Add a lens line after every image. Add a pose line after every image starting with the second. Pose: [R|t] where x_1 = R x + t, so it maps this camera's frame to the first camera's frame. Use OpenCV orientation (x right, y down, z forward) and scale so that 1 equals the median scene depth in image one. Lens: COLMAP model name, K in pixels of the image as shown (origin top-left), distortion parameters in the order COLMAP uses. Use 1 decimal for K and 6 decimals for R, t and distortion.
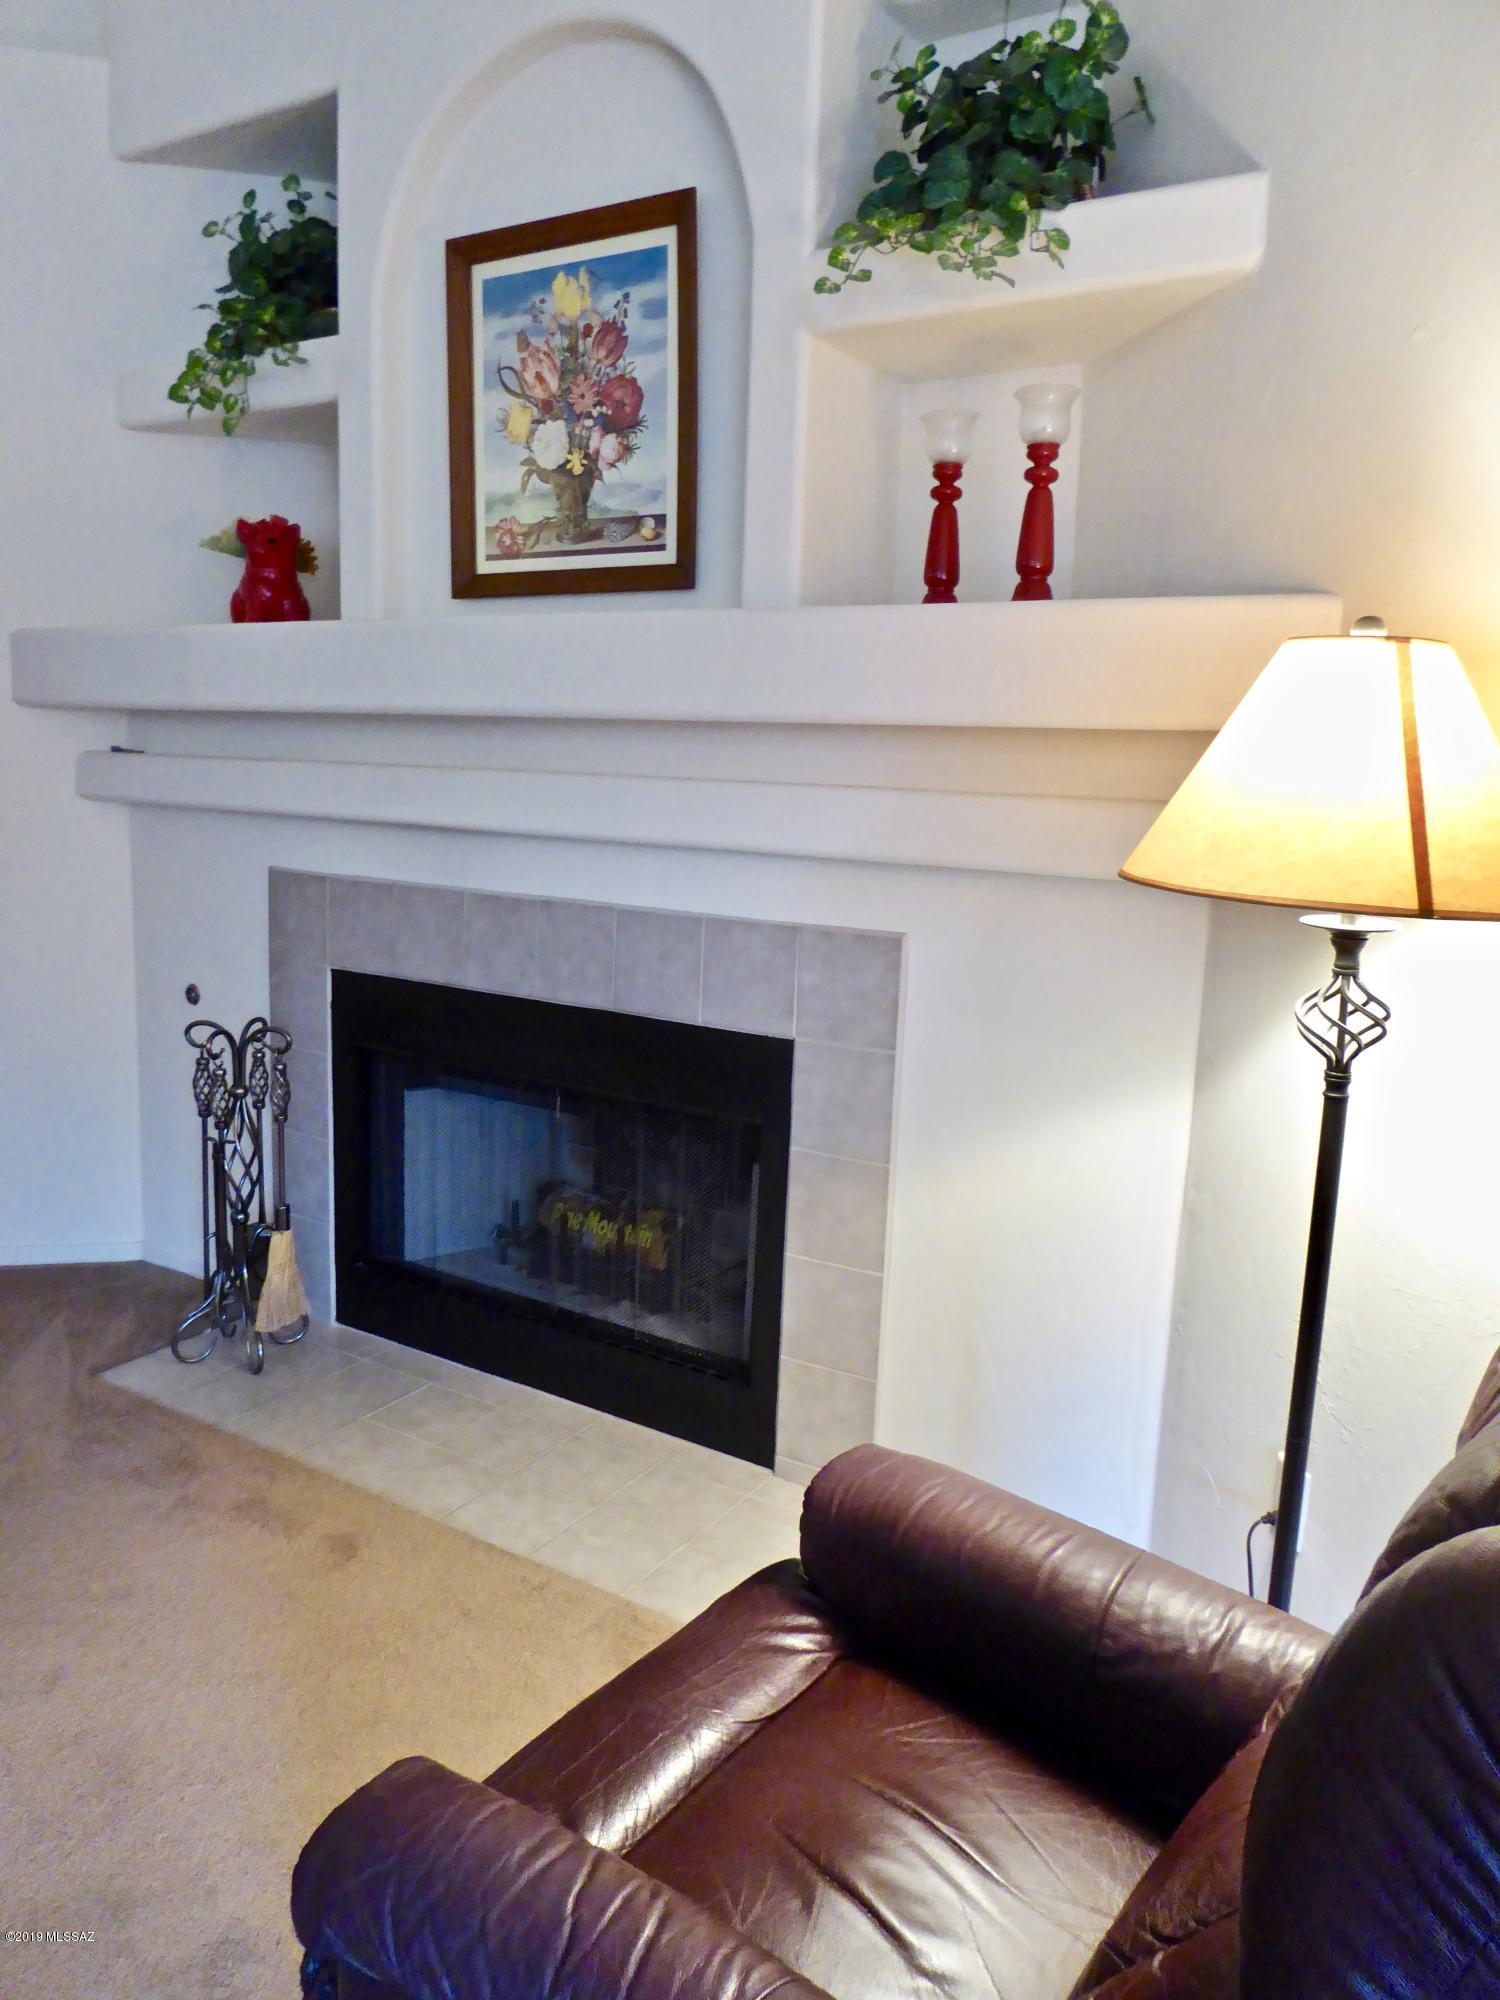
lens RADIAL K [[1398.8, 0, 750.0], [0, 1398.8, 1000.0], [0, 0, 1]] dist [-0.029276, -0.001819]
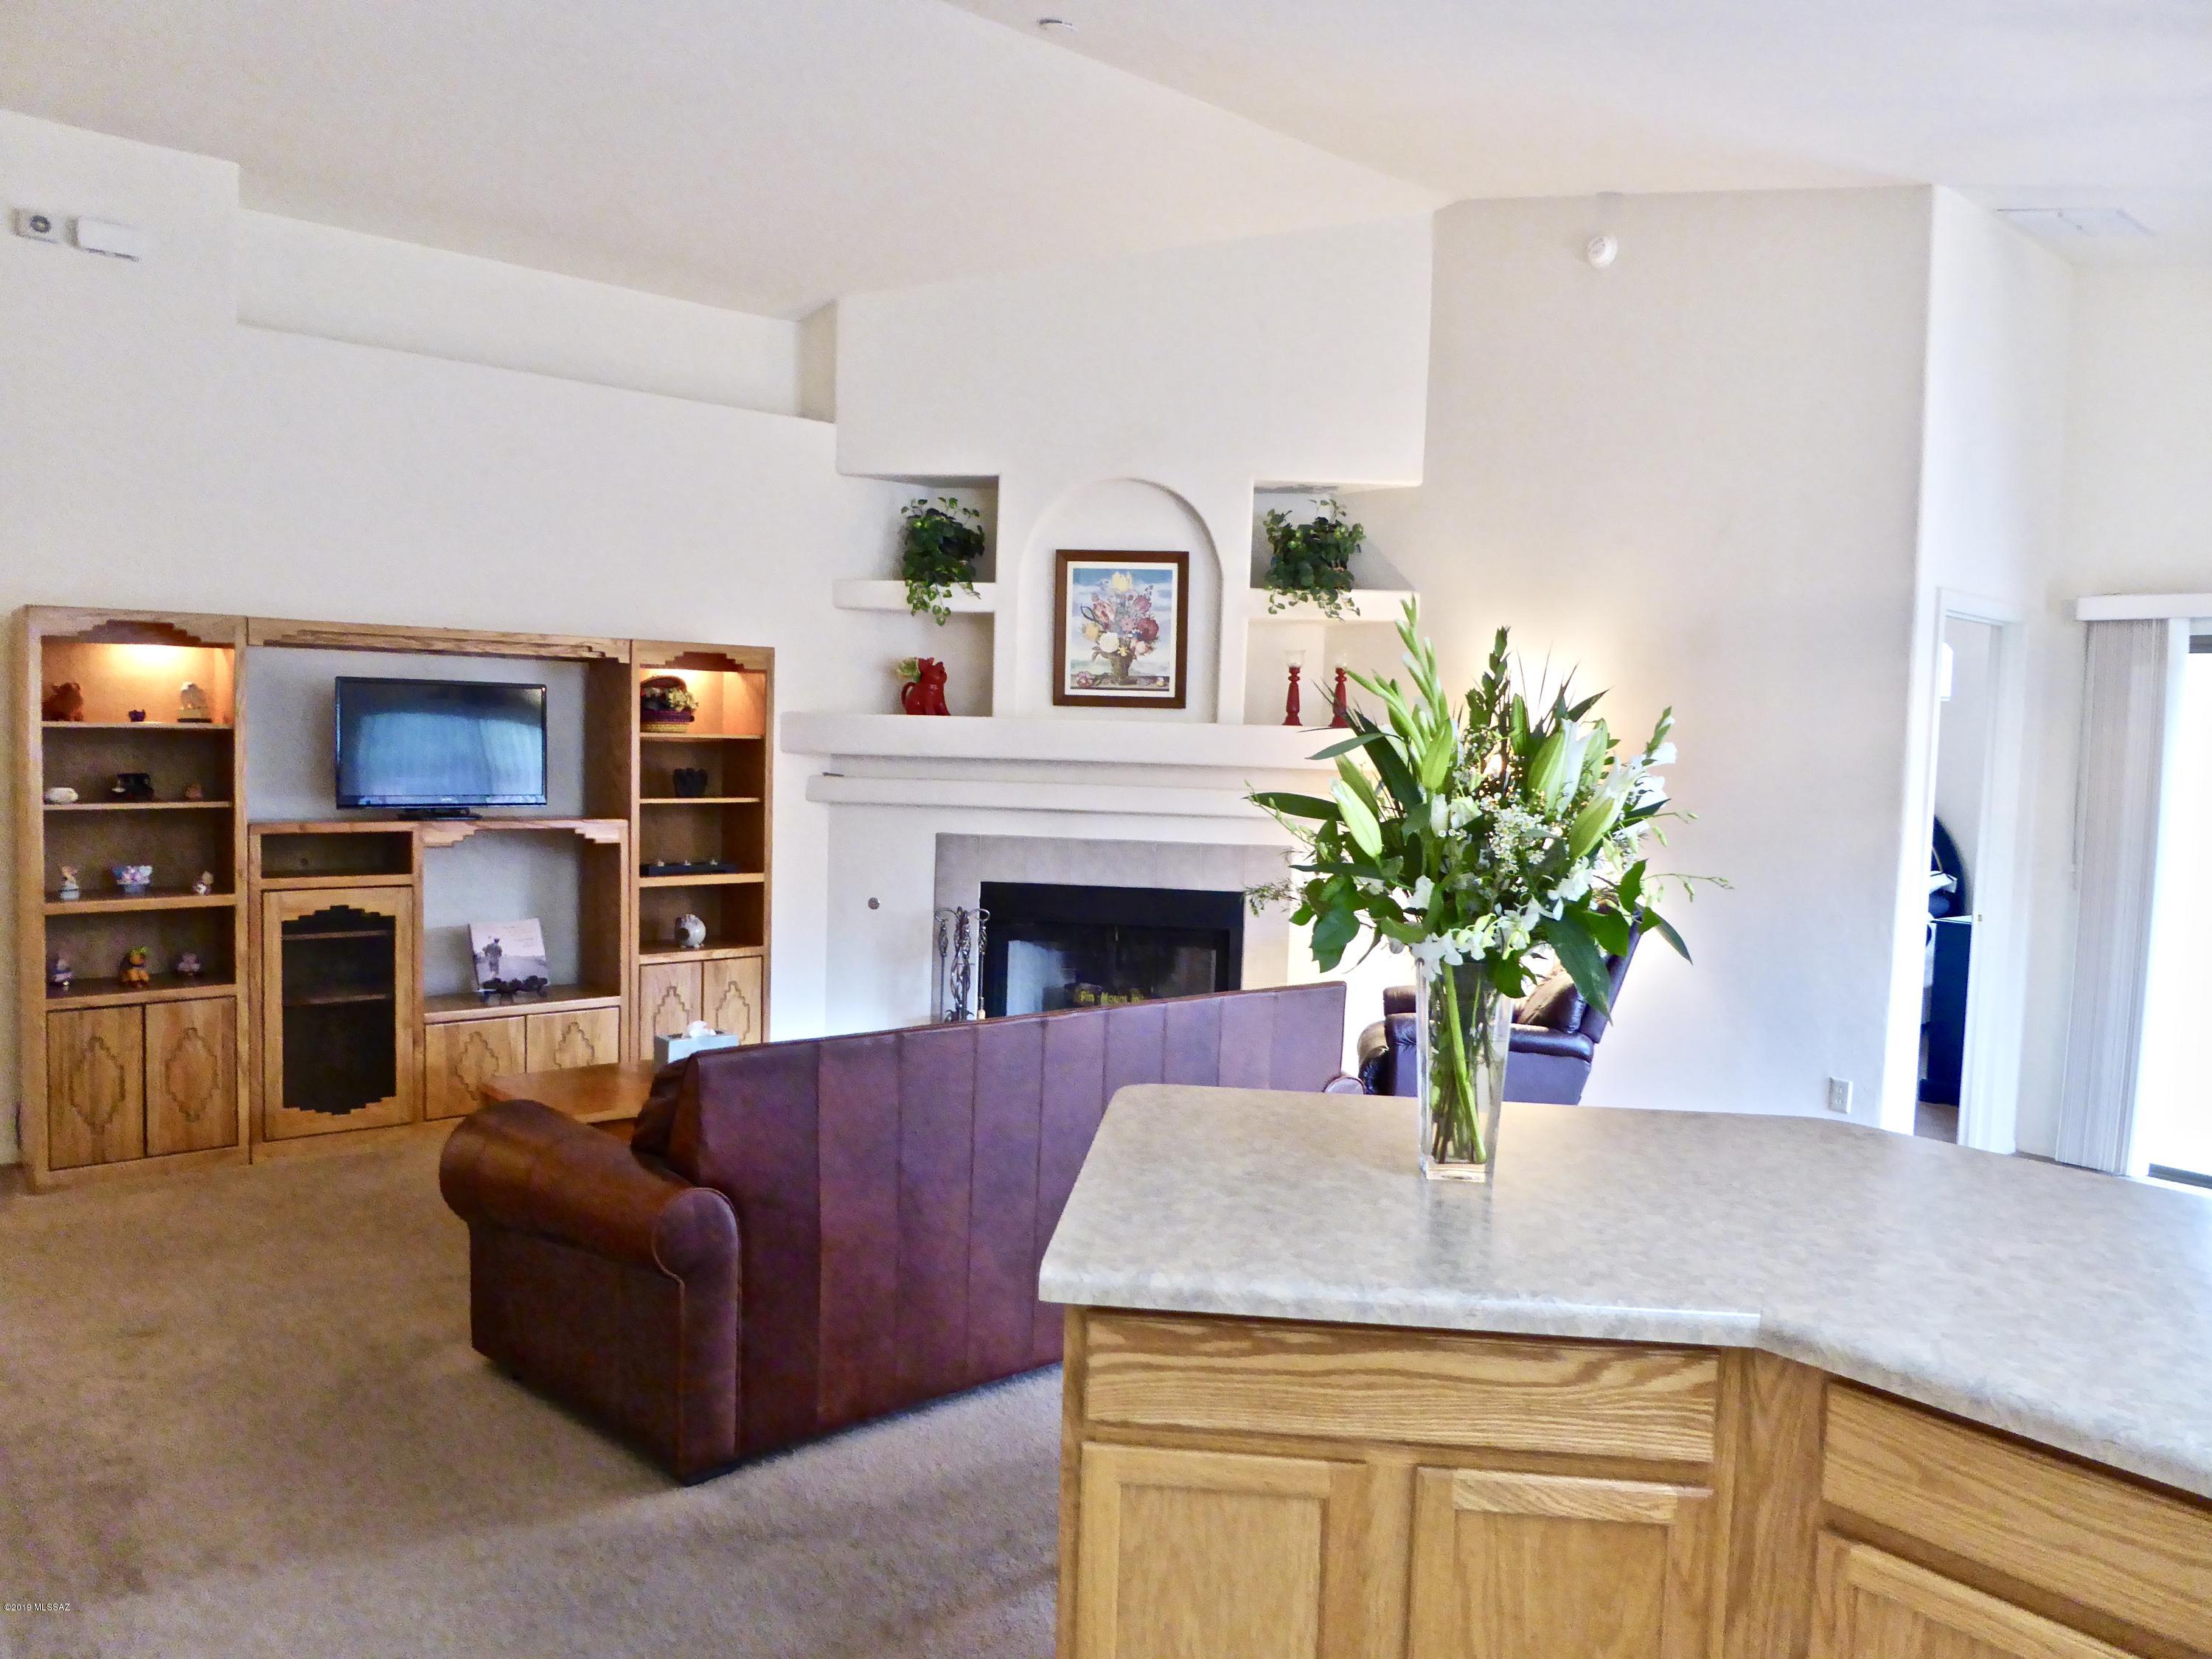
lens RADIAL K [[1572.4, 0, 1106.0], [0, 1572.4, 829.5], [0, 0, 1]] dist [-0.057185, 0.040448]
pose [[0.900491, -0.034042, 0.433539, -1.275168], [0.076505, 0.993784, -0.080874, 0.112901], [-0.428091, 0.105995, 0.897498, -1.274976]]
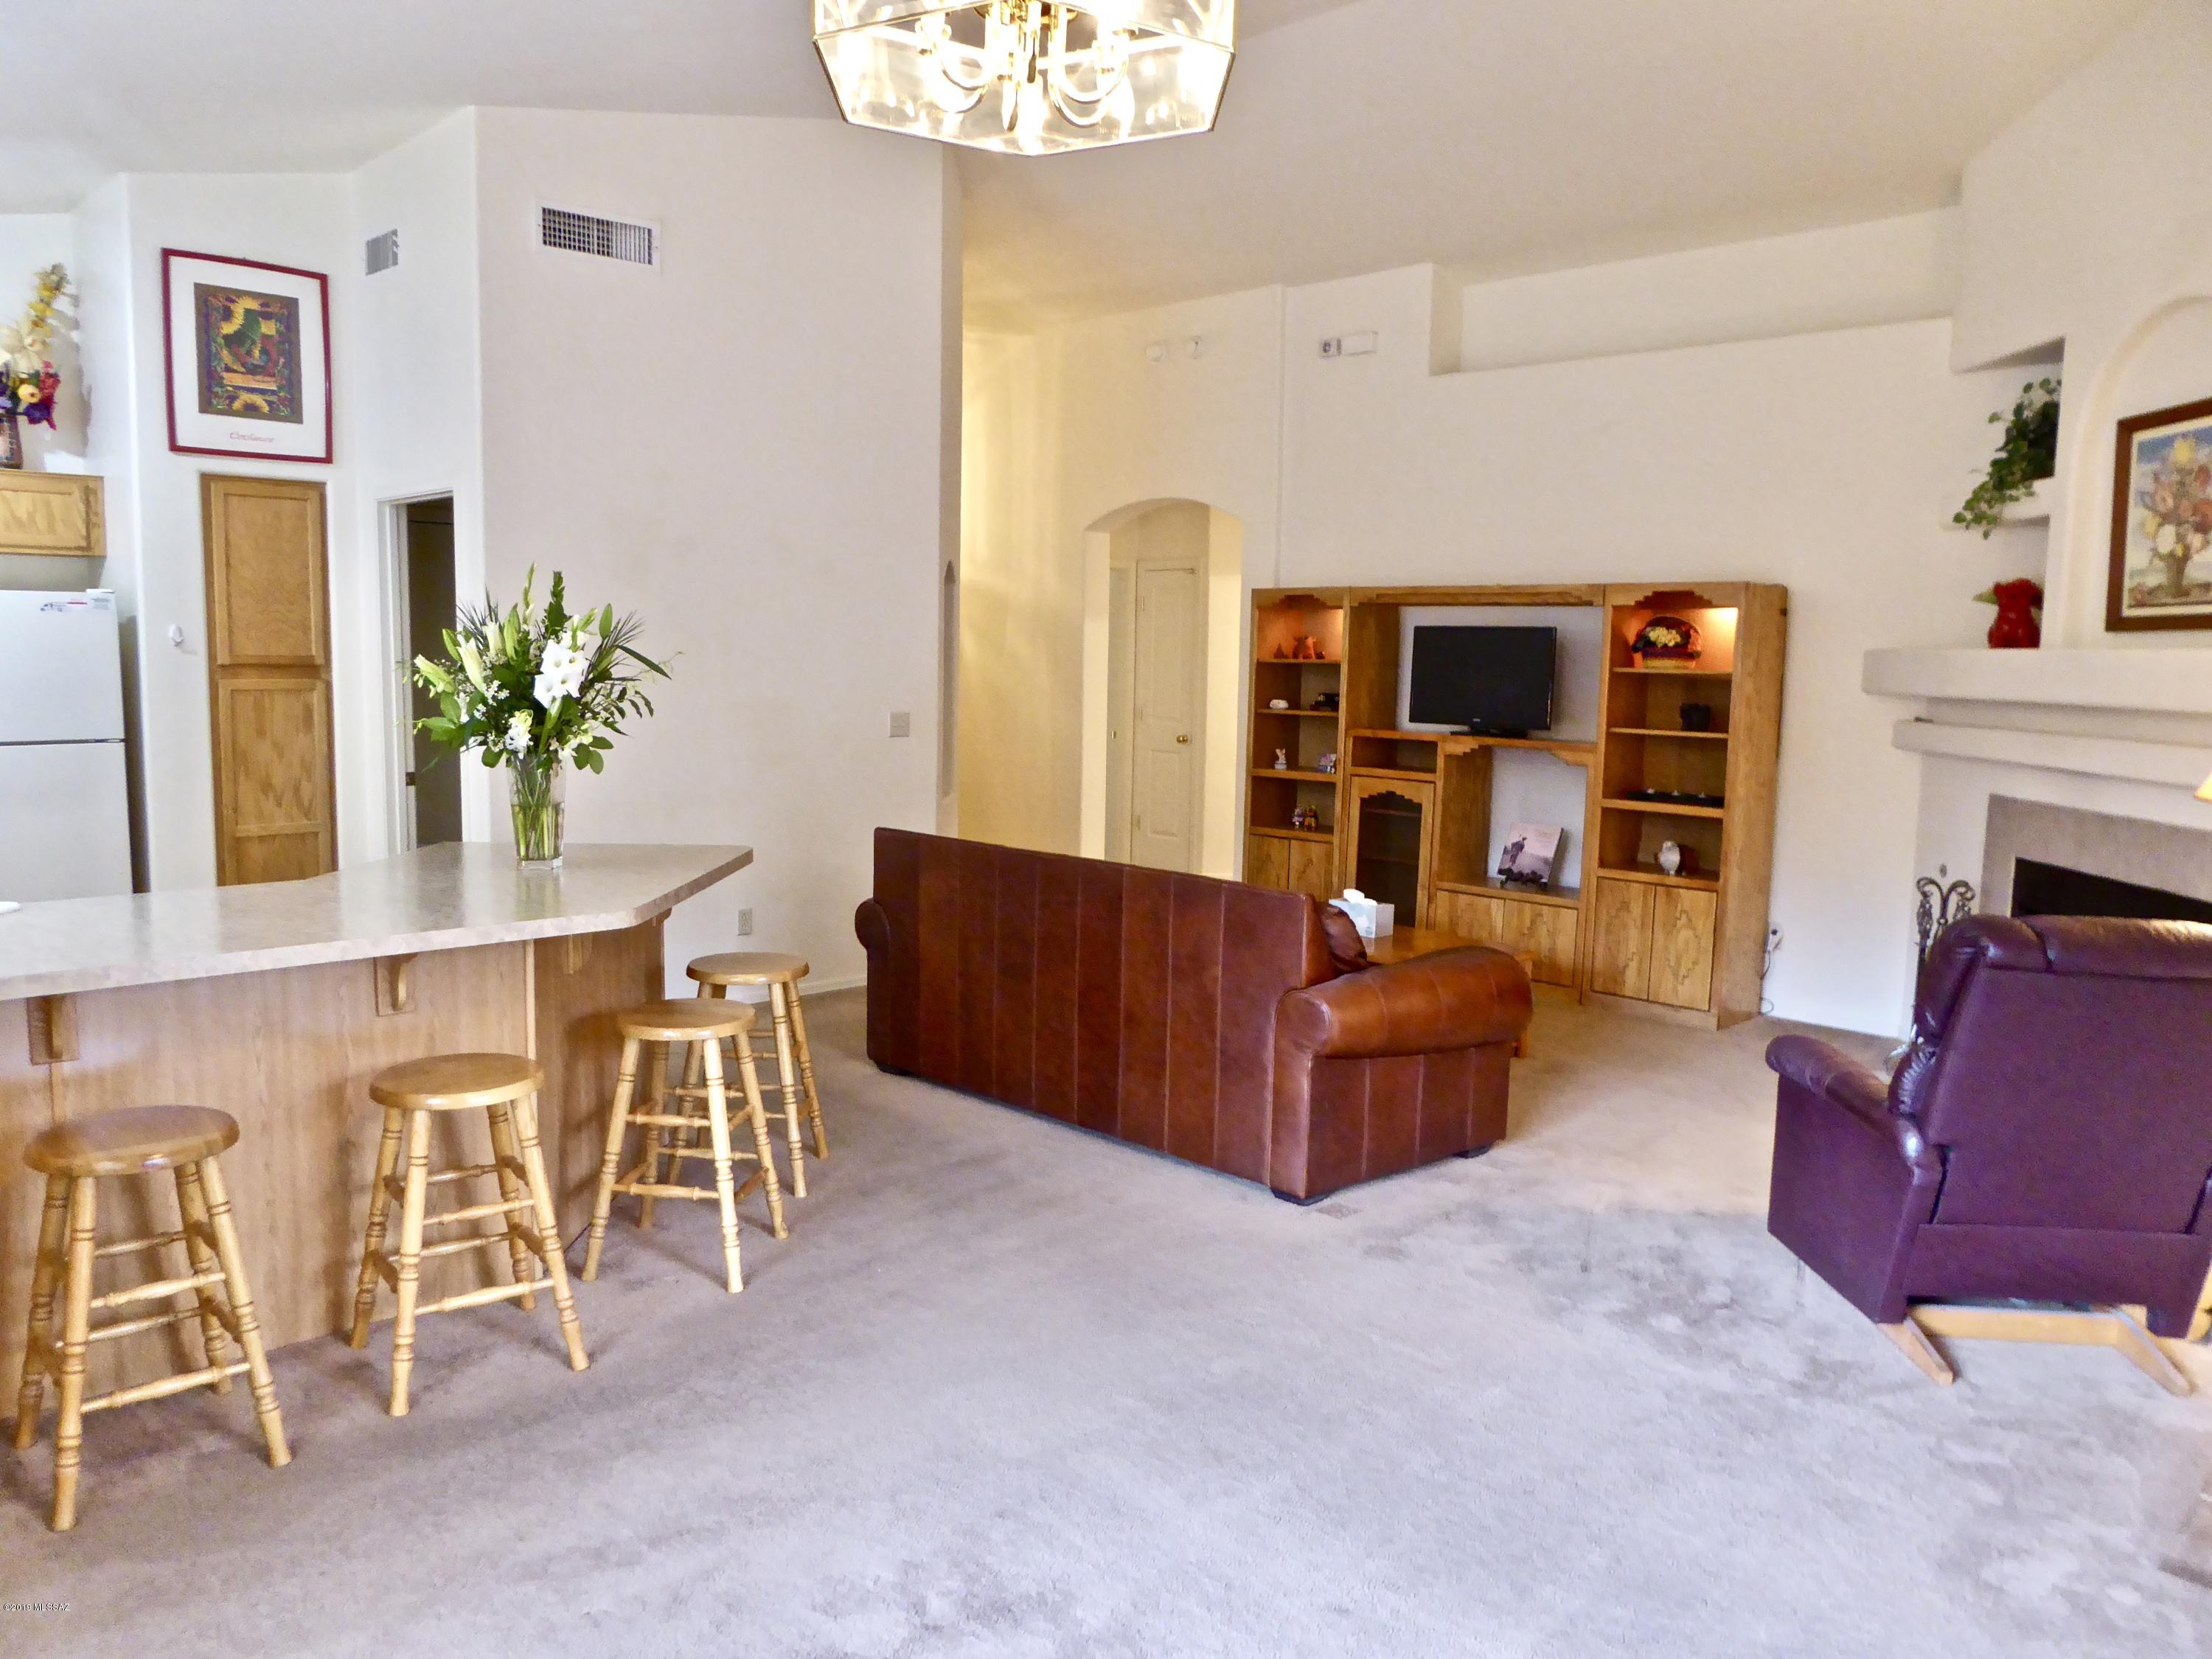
lens RADIAL K [[1572.4, 0, 1106.0], [0, 1572.4, 829.5], [0, 0, 1]] dist [-0.057185, 0.040448]
pose [[0.510533, 0.075731, -0.856517, 0.788067], [-0.153666, 0.988114, -0.004228, 0.129847], [0.846016, 0.133775, 0.516102, -0.919487]]
